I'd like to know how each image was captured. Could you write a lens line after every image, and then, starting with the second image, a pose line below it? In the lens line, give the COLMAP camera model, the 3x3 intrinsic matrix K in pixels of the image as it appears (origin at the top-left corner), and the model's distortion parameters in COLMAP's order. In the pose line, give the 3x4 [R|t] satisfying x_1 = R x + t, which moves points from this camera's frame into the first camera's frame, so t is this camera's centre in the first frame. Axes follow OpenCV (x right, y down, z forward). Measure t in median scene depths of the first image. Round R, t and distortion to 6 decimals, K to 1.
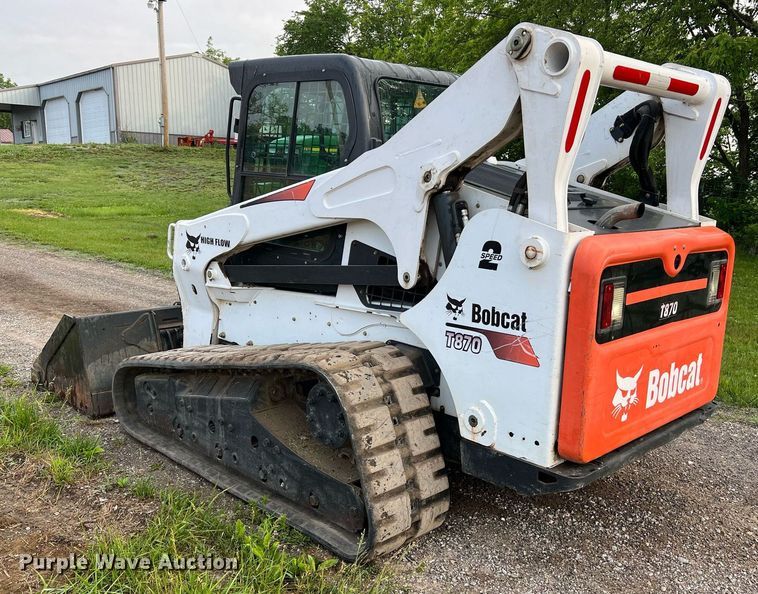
lens RADIAL K [[732.8, 0, 403.1], [0, 732.8, 313.1], [0, 0, 1]] dist [0.108623, -0.000928]
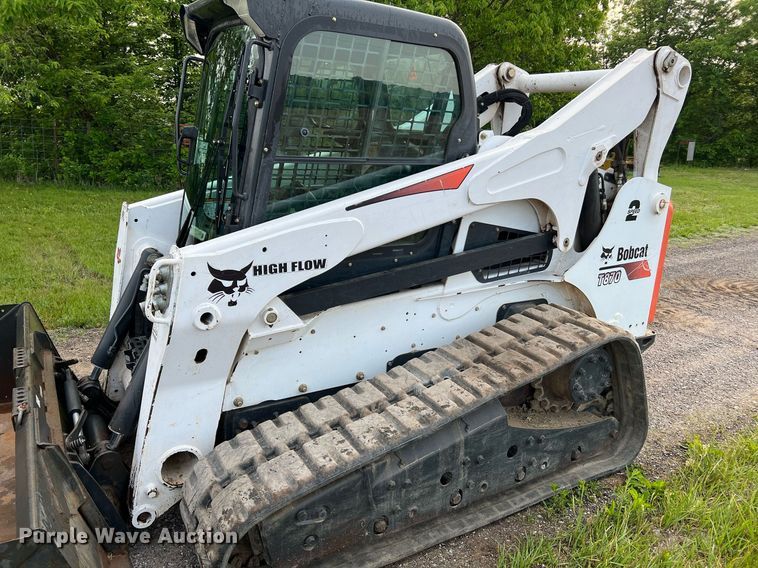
lens RADIAL K [[572.1, 0, 382.1], [0, 572.1, 288.0], [0, 0, 1]] dist [0.063930, -0.081898]
pose [[0.263401, -0.286341, 0.921211, -1.012605], [0.158523, 0.954799, 0.251455, -0.276557], [-0.951573, 0.079800, 0.296886, 1.085007]]
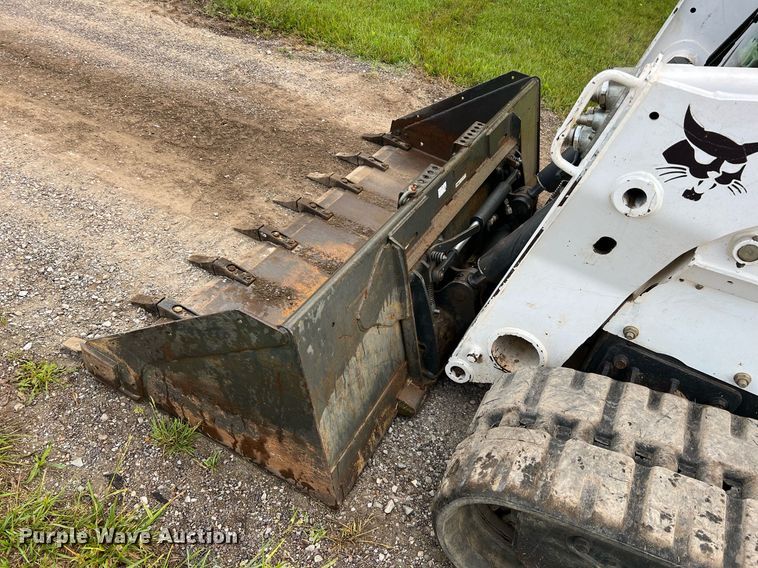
lens RADIAL K [[572.1, 0, 382.1], [0, 572.1, 288.0], [0, 0, 1]] dist [0.063930, -0.081898]
pose [[0.953515, -0.099752, 0.284357, -0.733566], [-0.057036, 0.866828, 0.495335, -0.237556], [-0.295900, -0.488528, 0.820844, 1.181197]]
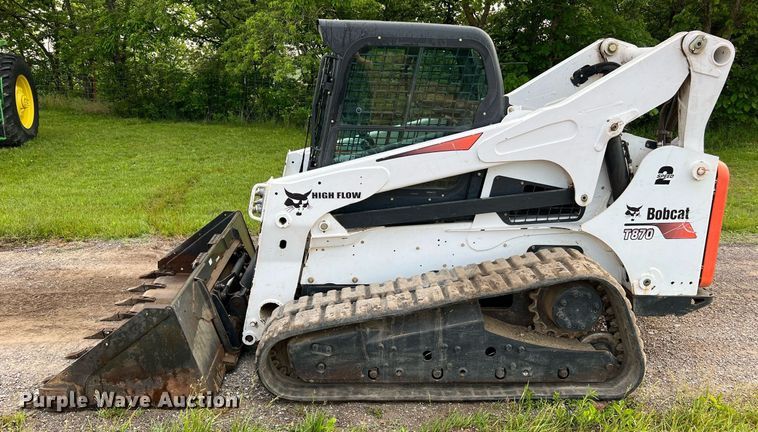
lens RADIAL K [[608.8, 0, 379.0], [0, 608.8, 216.0], [0, 0, 1]] dist [0.111982, -0.162120]
pose [[0.686860, -0.199703, 0.698815, -1.170673], [0.148952, 0.979779, 0.133592, -0.247208], [-0.711363, 0.012330, 0.702717, 0.484863]]
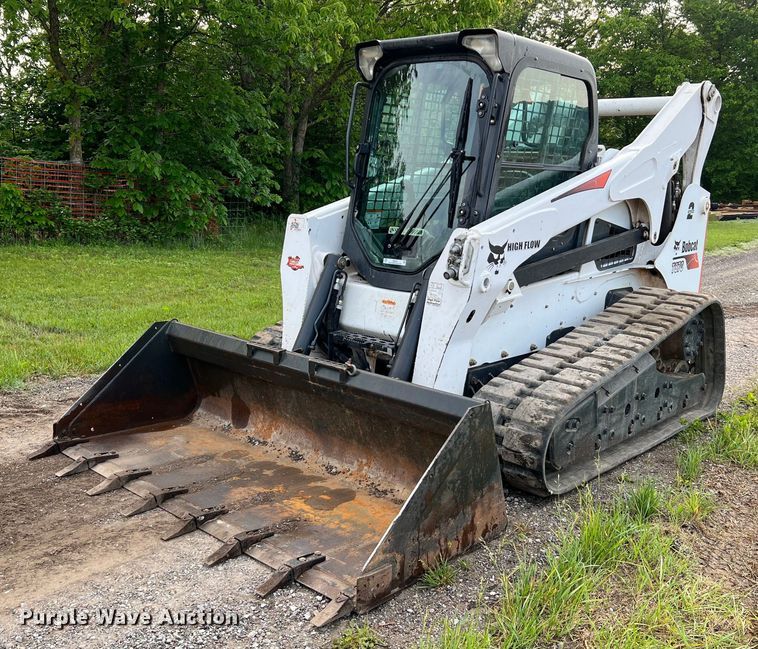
lens RADIAL K [[782.4, 0, 380.0], [0, 782.4, 342.1], [0, 0, 1]] dist [0.096136, -0.156600]
pose [[-0.021288, -0.244026, 0.969535, -1.658010], [0.164984, 0.955602, 0.244142, -0.341043], [-0.986066, 0.165155, 0.019918, 1.648853]]
